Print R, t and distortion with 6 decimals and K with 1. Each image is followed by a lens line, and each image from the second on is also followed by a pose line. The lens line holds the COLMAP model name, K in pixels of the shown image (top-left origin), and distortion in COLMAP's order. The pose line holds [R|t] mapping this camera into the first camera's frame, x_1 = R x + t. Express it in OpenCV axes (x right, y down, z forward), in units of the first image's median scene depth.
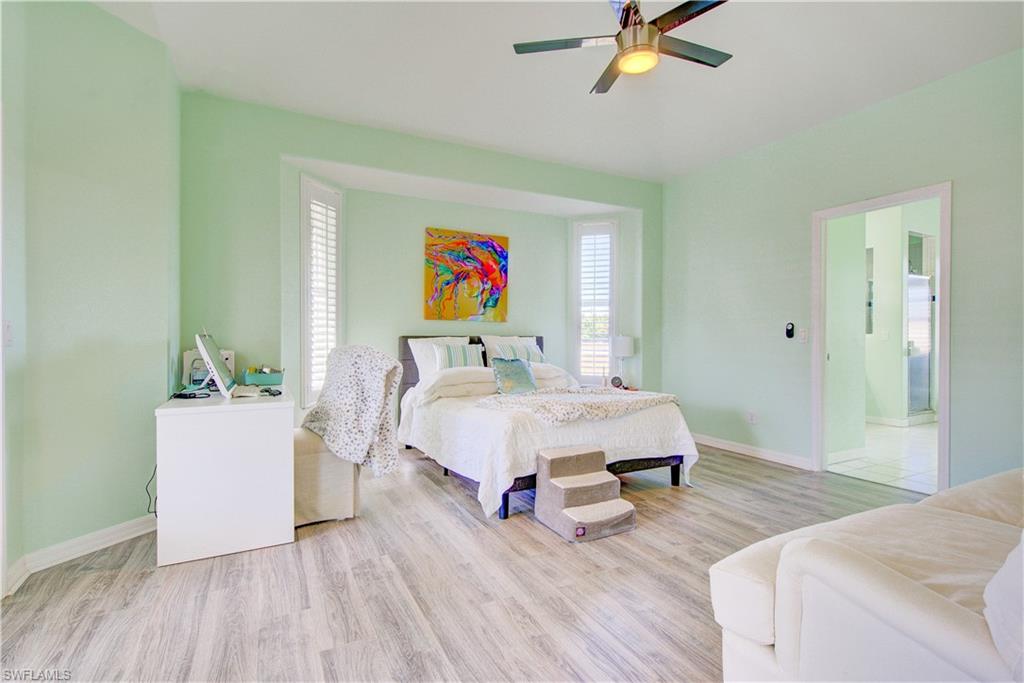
lens RADIAL K [[481.9, 0, 511.0], [0, 481.9, 340.5], [0, 0, 1]] dist [0.001205, 0.000190]
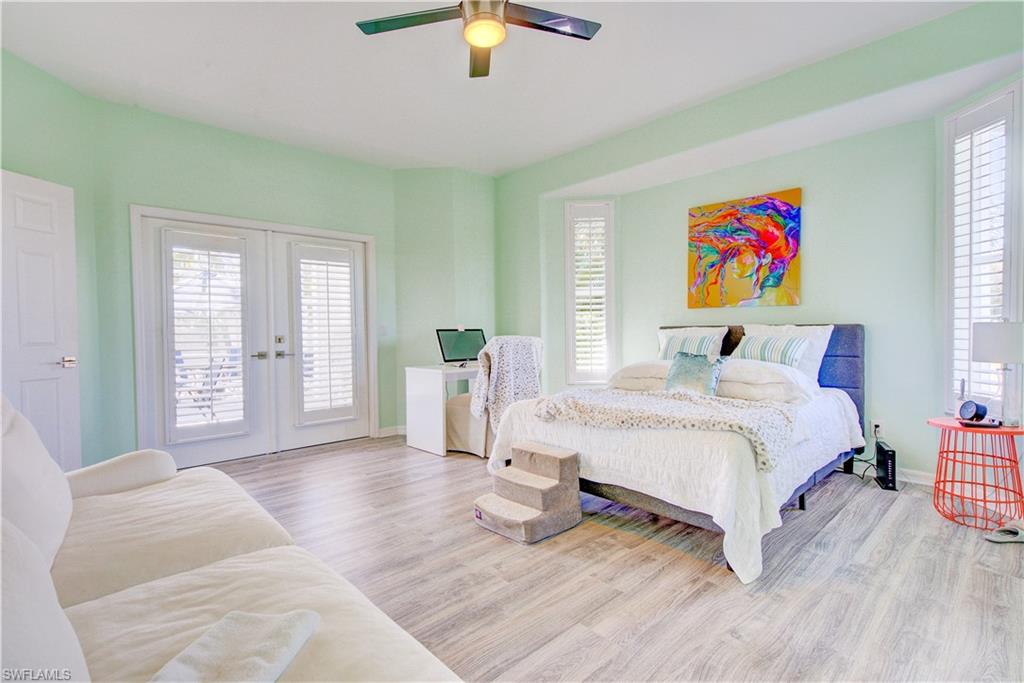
lens RADIAL K [[481.9, 0, 511.0], [0, 481.9, 340.5], [0, 0, 1]] dist [0.001205, 0.000190]
pose [[0.271745, 0.016651, -0.962225, 0.605588], [0.008026, 0.999776, 0.019567, -0.002656], [0.962336, -0.013040, 0.271550, 0.404720]]
